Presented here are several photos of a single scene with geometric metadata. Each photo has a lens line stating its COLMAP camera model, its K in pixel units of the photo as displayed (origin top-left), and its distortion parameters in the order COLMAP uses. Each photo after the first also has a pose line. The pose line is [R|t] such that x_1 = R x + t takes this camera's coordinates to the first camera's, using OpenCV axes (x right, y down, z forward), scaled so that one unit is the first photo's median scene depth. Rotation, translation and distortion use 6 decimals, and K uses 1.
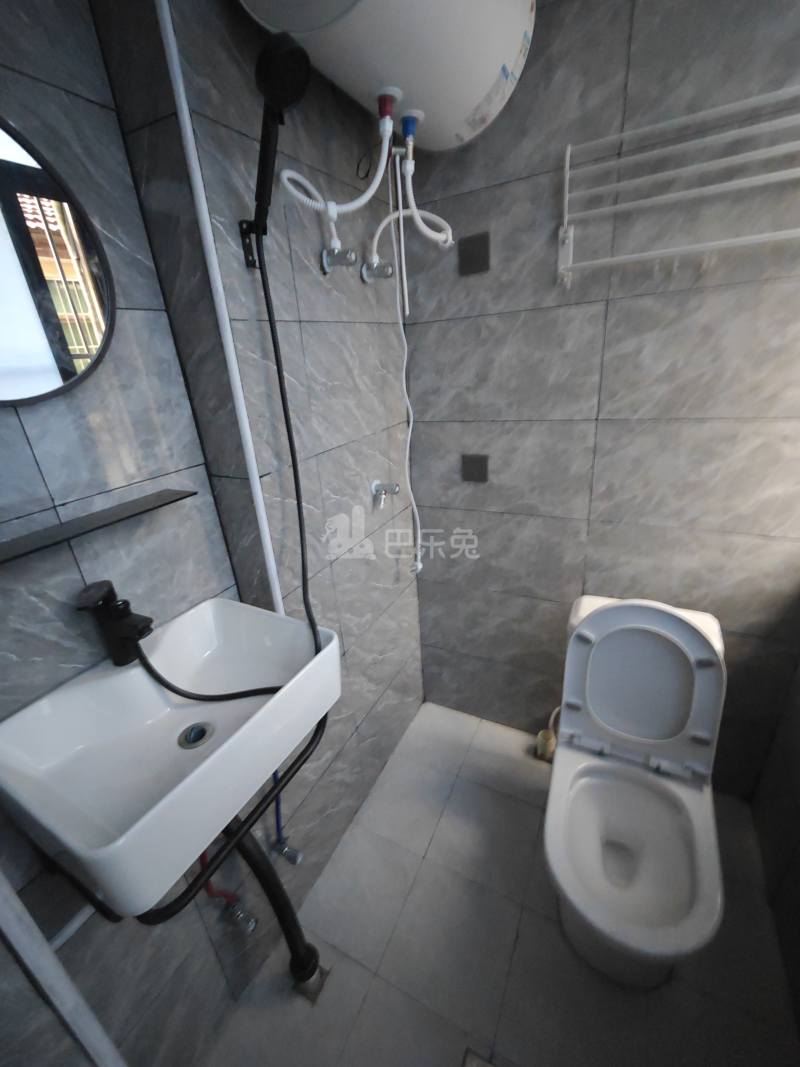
lens RADIAL K [[443.7, 0, 387.6], [0, 443.7, 537.8], [0, 0, 1]] dist [0.002686, 0.000275]
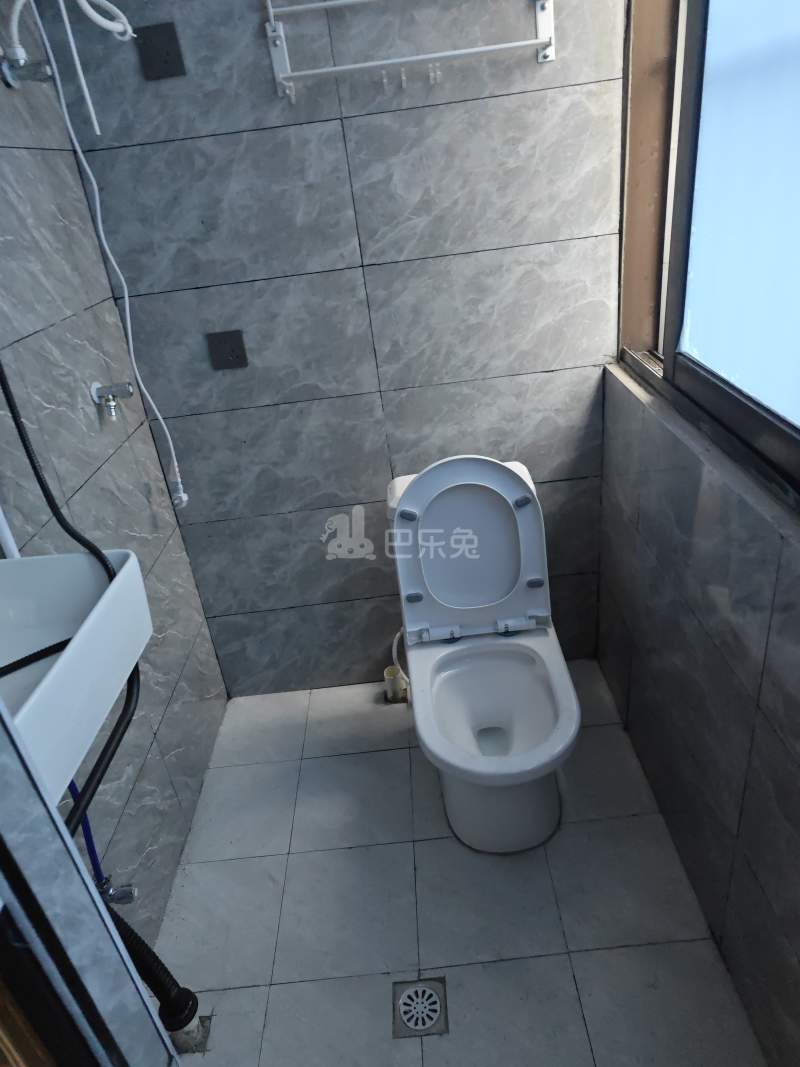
lens RADIAL K [[702.8, 0, 396.6], [0, 702.8, 529.7], [0, 0, 1]] dist [0.003739, 0.010409]
pose [[0.878462, -0.237786, 0.414442, -0.130142], [0.222562, 0.971166, 0.085457, 0.111946], [-0.422813, 0.017169, 0.906054, -0.202364]]
